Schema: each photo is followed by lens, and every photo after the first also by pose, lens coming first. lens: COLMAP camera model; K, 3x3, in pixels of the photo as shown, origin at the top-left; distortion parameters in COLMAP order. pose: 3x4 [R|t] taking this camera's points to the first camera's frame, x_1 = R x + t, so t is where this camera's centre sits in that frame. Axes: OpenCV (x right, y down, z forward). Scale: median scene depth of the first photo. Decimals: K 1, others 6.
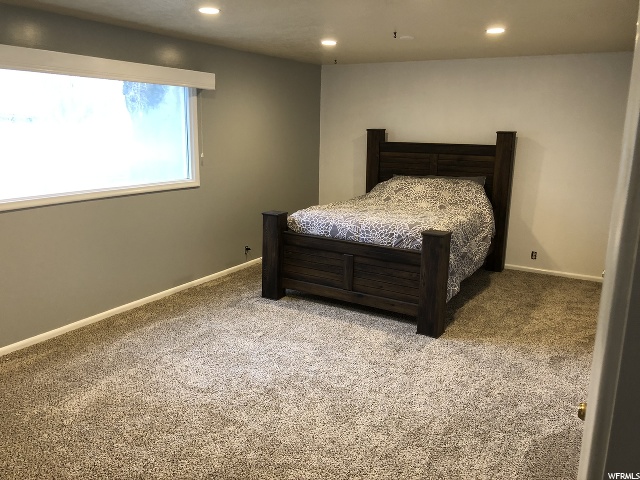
lens RADIAL K [[525.8, 0, 318.5], [0, 525.8, 234.8], [0, 0, 1]] dist [0.064947, -0.078988]
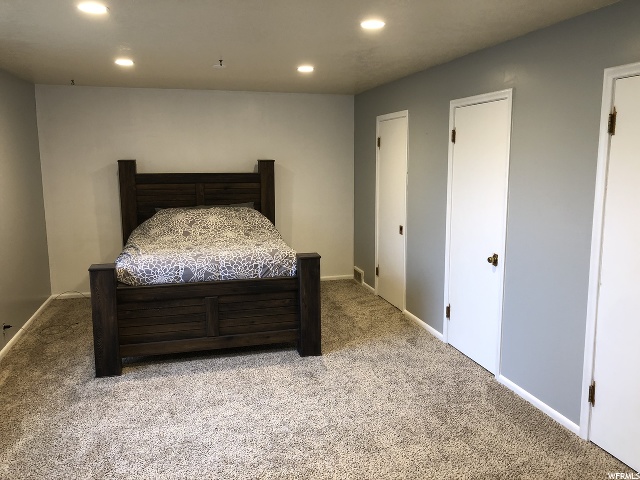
lens RADIAL K [[525.8, 0, 318.5], [0, 525.8, 234.8], [0, 0, 1]] dist [0.064947, -0.078988]
pose [[0.699067, -0.127424, 0.703611, -0.428543], [0.165472, 0.986112, 0.014181, -0.048631], [-0.695647, 0.106514, 0.710444, 0.211255]]
